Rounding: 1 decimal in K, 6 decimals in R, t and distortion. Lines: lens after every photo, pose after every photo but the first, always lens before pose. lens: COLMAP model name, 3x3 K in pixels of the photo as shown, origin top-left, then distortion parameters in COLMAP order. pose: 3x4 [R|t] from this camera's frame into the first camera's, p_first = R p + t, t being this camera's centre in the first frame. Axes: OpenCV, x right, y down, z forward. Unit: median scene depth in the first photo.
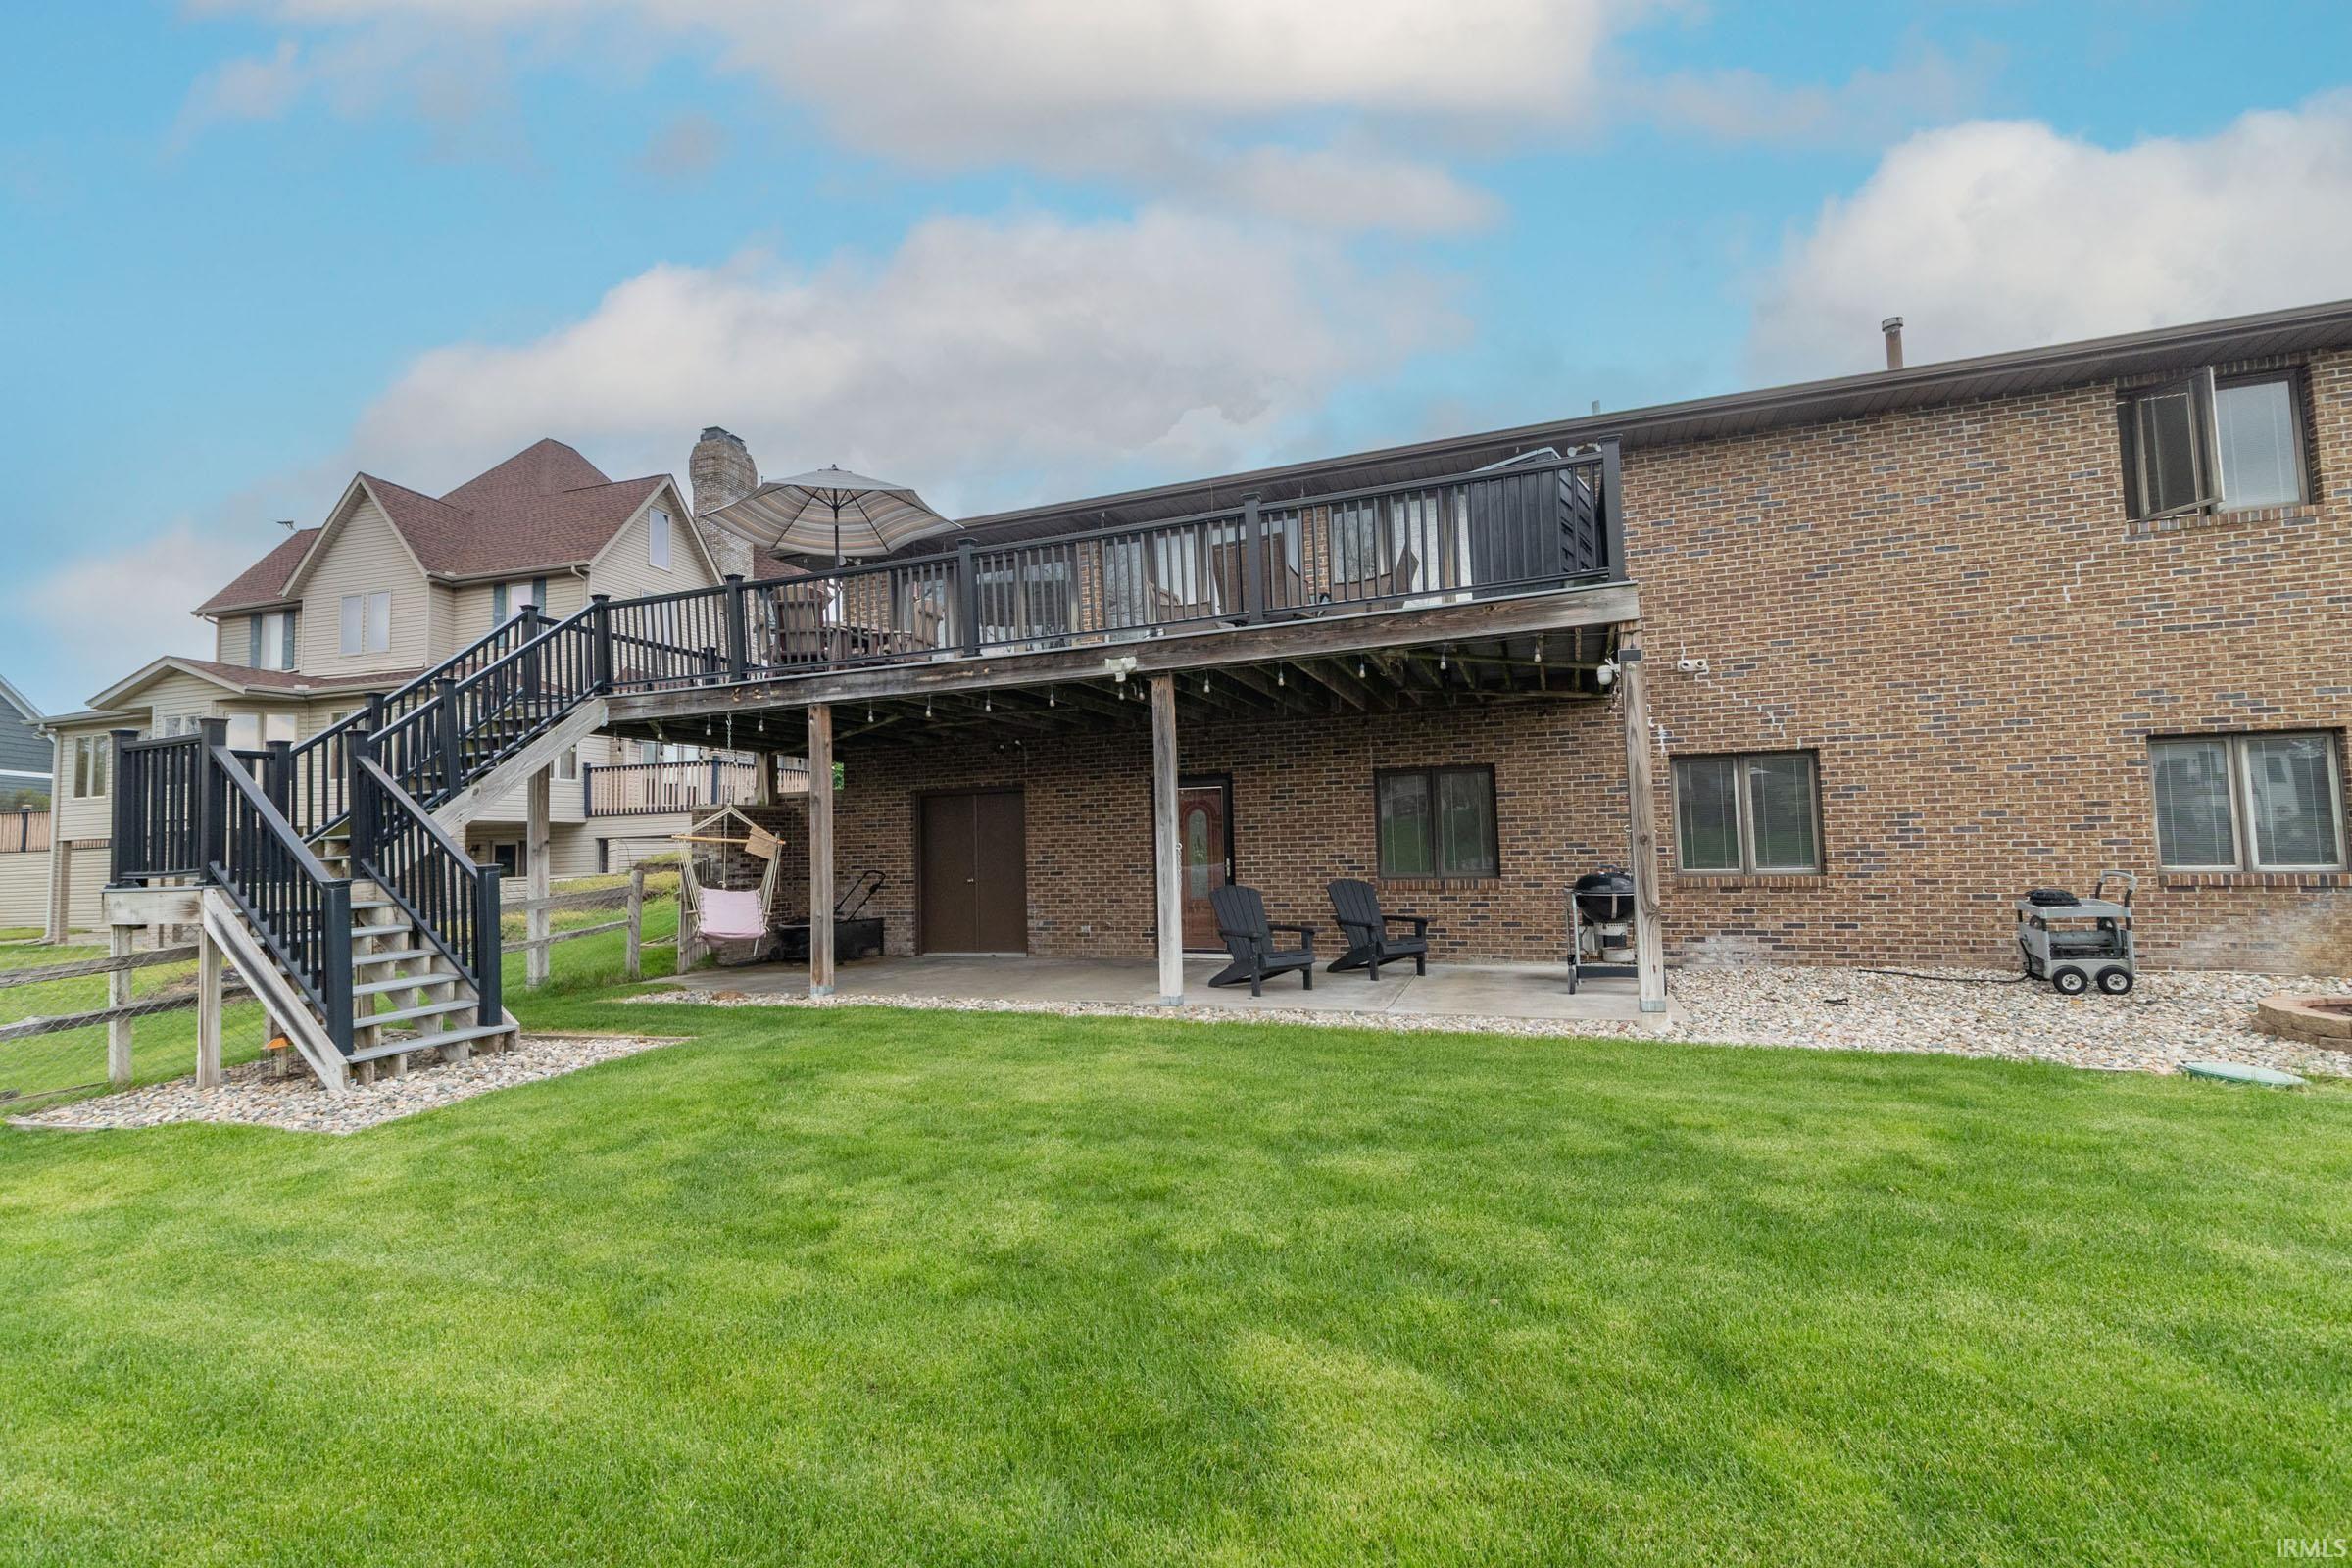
lens RADIAL K [[1019.5, 0, 1176.0], [0, 1019.5, 772.9], [0, 0, 1]] dist [-0.001008, 0.000020]
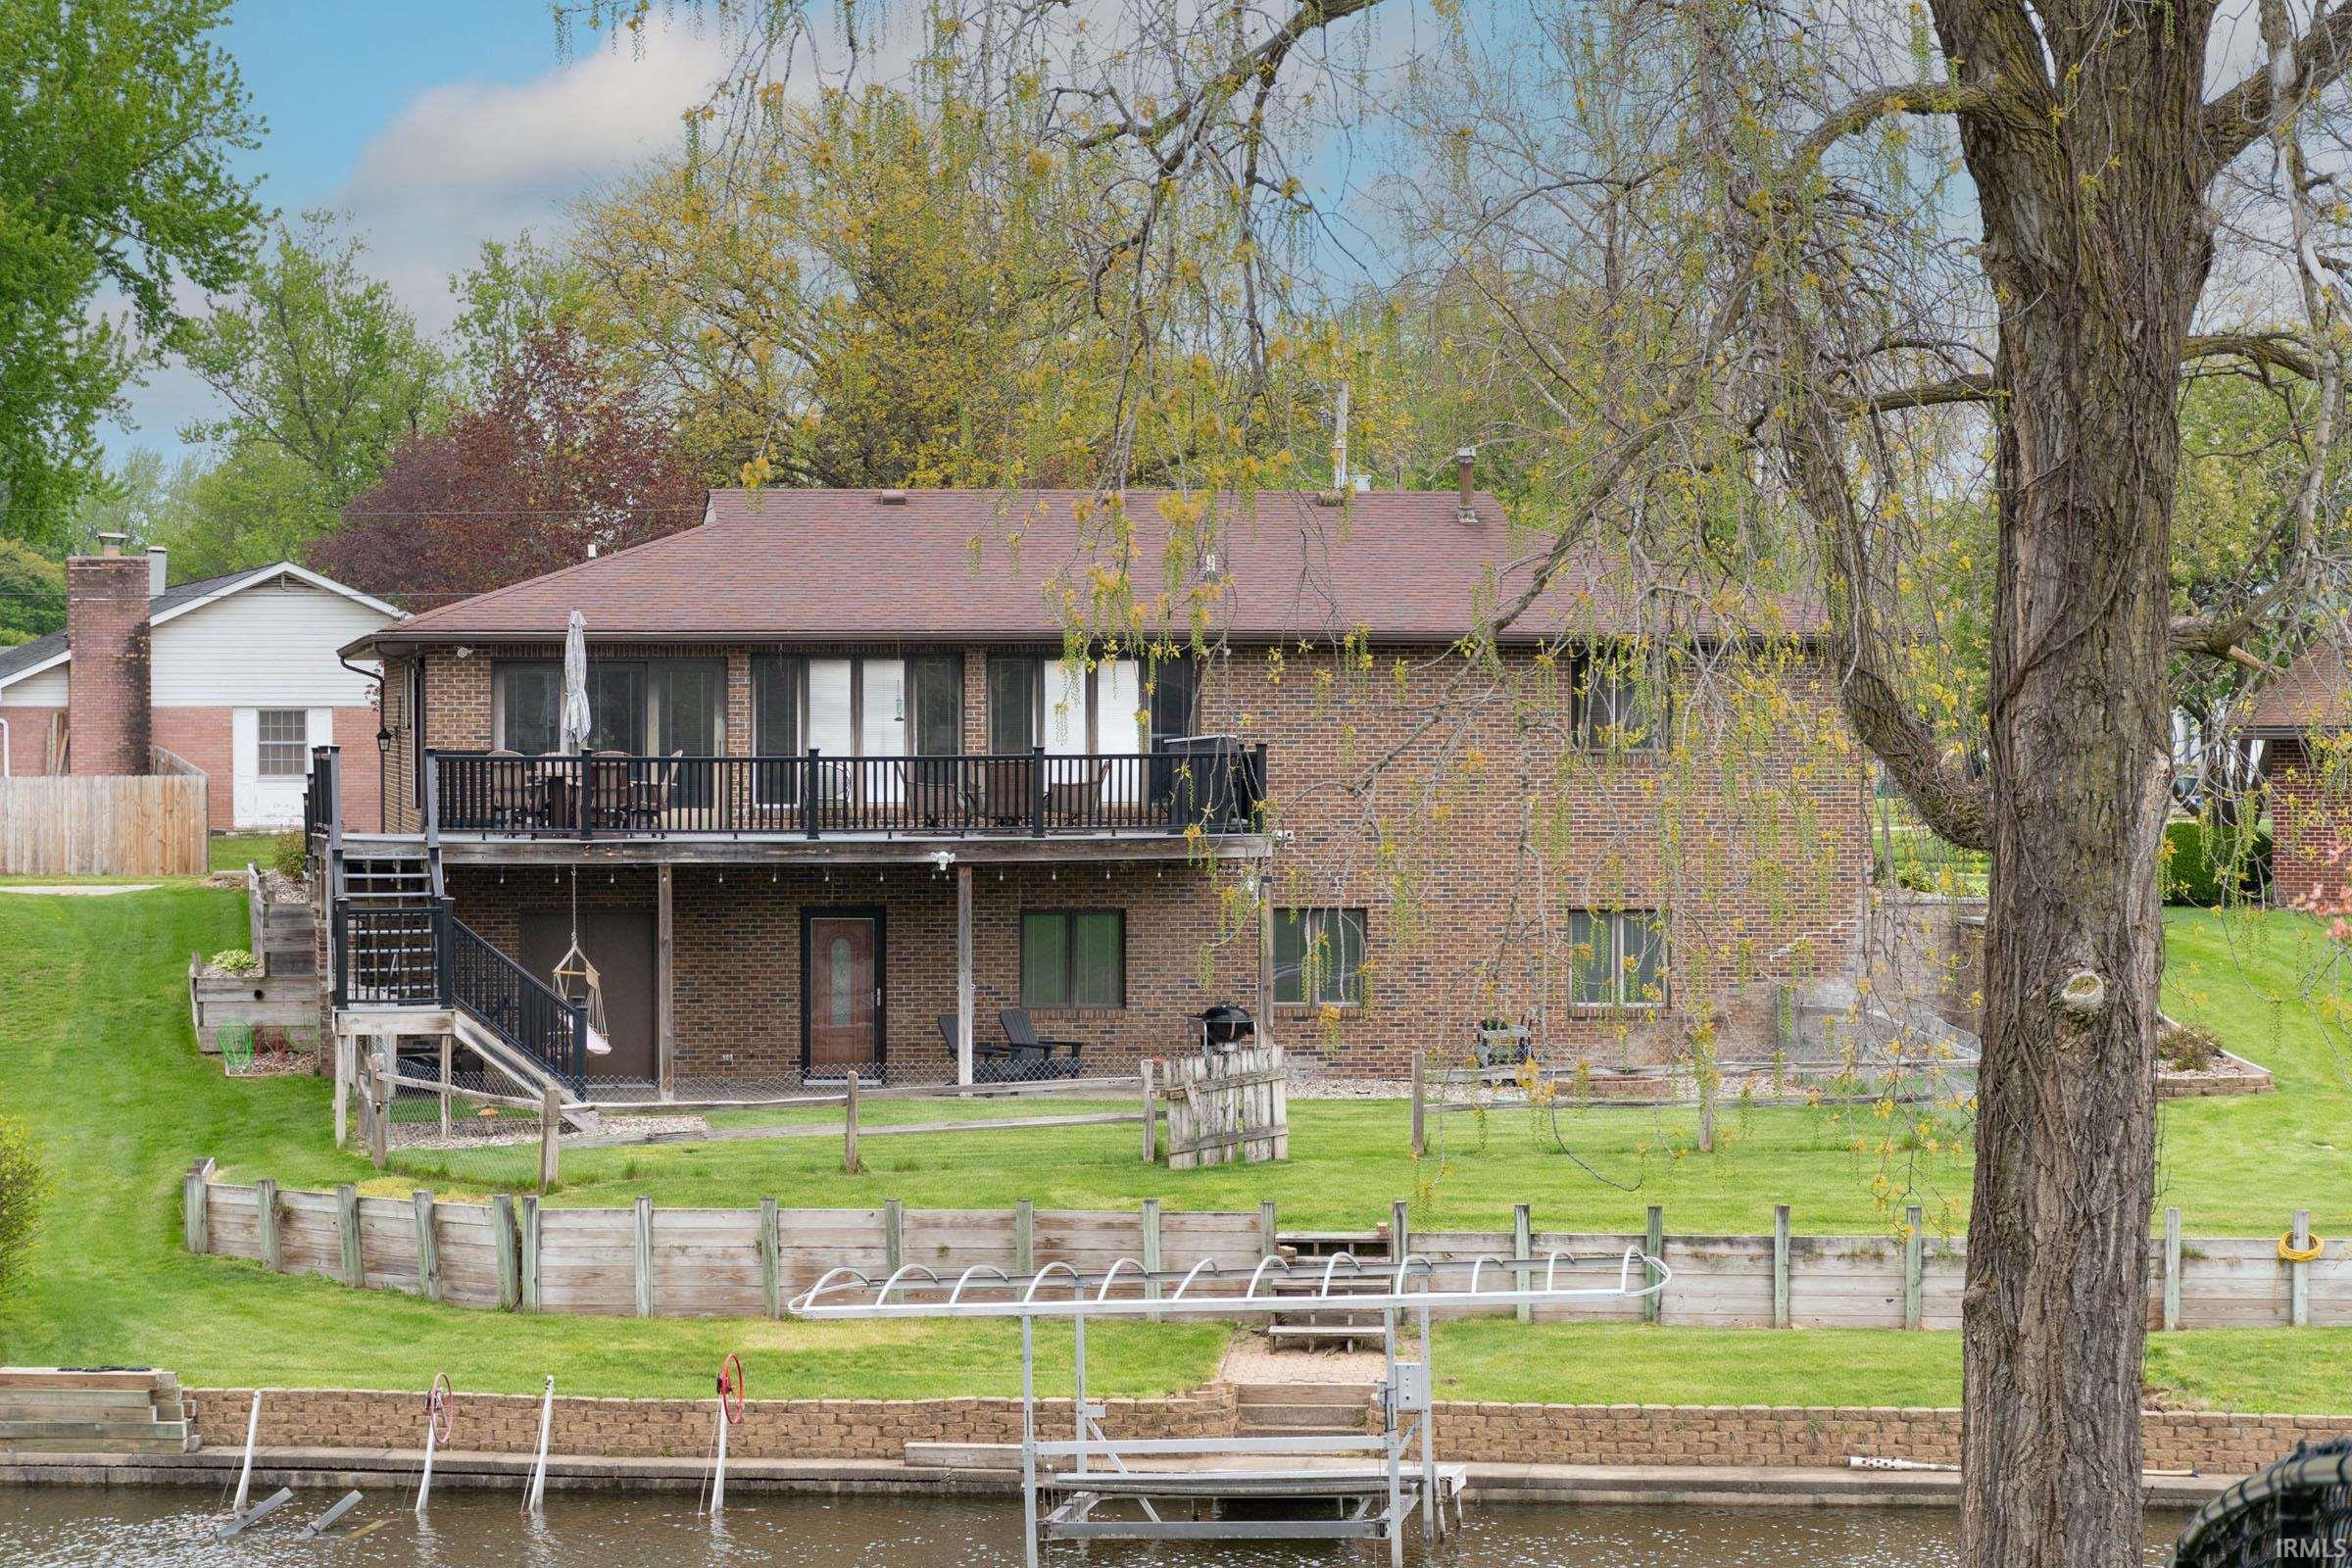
lens RADIAL K [[6291.5, 0, 1176.1], [0, 6291.5, 782.8], [0, 0, 1]] dist [-0.121964, 0.000000]
pose [[0.871245, 0.022876, 0.490315, -3.555573], [-0.057607, 0.996775, 0.055858, -0.627857], [-0.487456, -0.076912, 0.869753, -5.907889]]
